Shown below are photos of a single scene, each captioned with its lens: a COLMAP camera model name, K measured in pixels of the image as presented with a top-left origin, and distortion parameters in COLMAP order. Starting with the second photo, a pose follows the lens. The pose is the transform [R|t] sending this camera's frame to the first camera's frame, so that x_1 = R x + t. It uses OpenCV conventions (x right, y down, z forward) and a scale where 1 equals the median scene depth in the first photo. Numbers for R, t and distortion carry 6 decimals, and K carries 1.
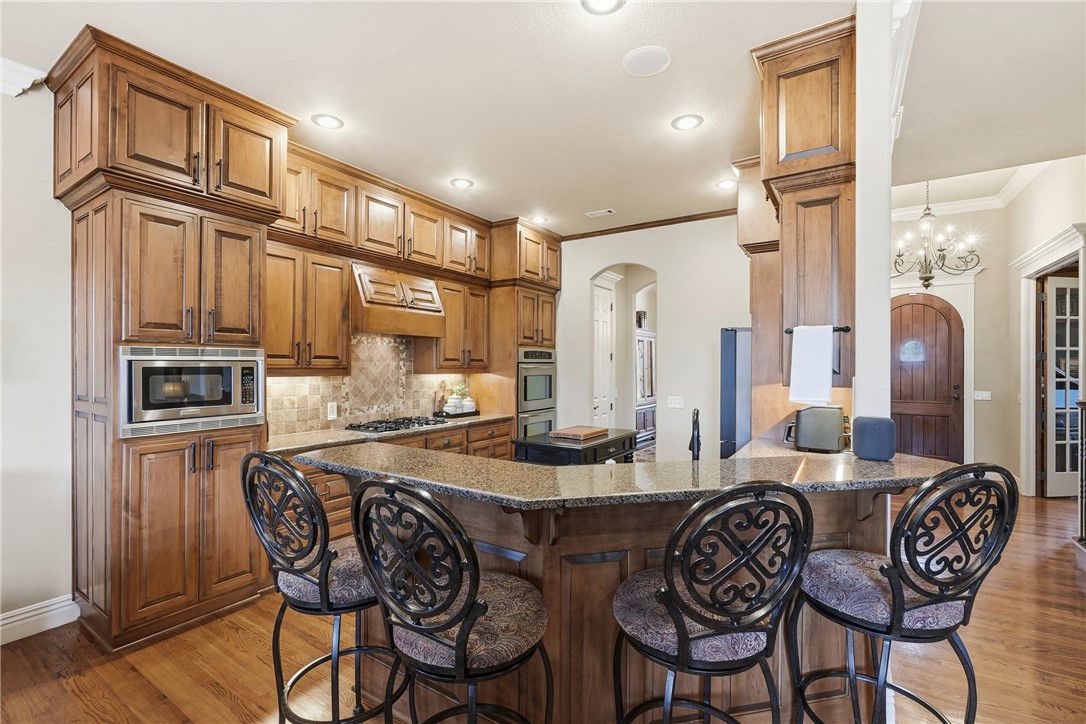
lens RADIAL K [[473.1, 0, 536.3], [0, 473.1, 365.8], [0, 0, 1]] dist [0.001900, 0.000305]
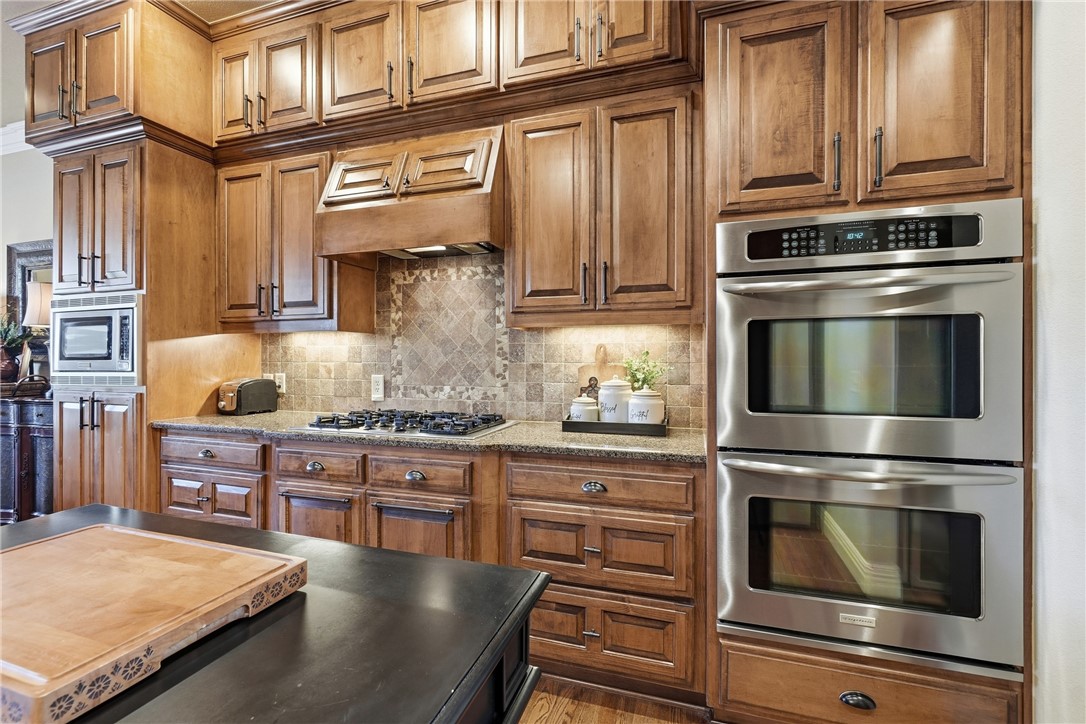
lens RADIAL K [[473.1, 0, 549.9], [0, 473.1, 364.0], [0, 0, 1]] dist [0.001900, 0.000305]
pose [[0.271465, -0.001970, -0.962446, 0.461049], [-0.002959, 0.999991, -0.002881, 0.106070], [0.962444, 0.003630, 0.271457, 1.756120]]
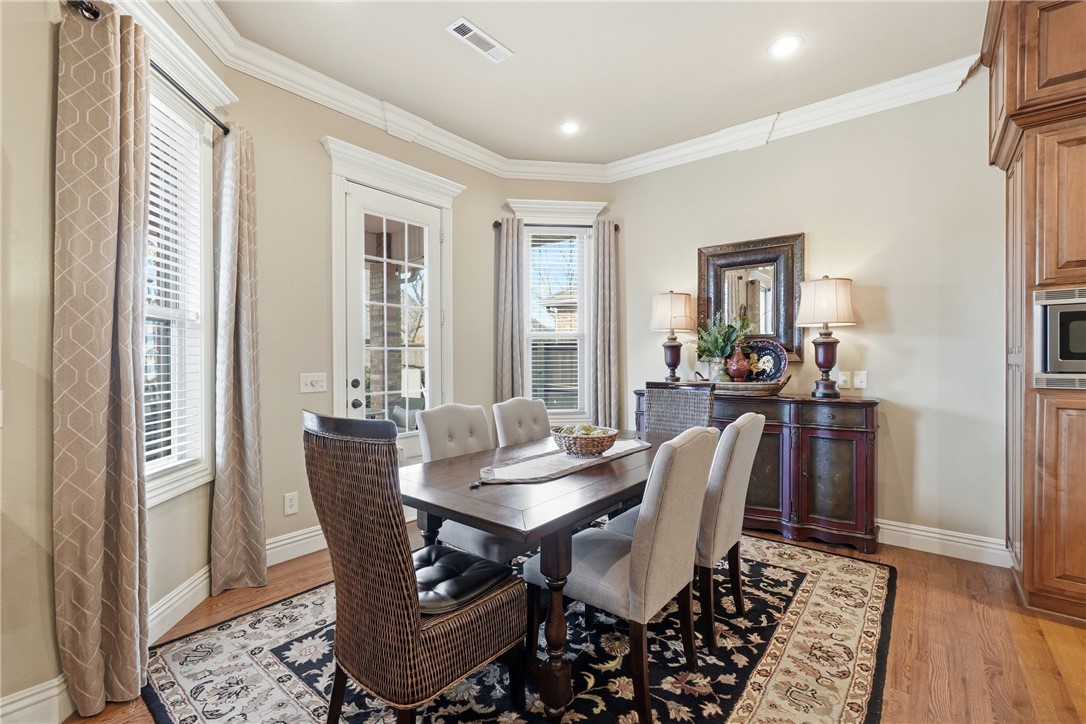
lens RADIAL K [[473.1, 0, 540.0], [0, 473.1, 360.6], [0, 0, 1]] dist [0.001900, 0.000305]
pose [[-0.103267, 0.004475, -0.994644, 0.167894], [-0.001049, 0.999989, 0.004608, 0.090239], [0.994653, 0.001520, -0.103262, 0.102971]]
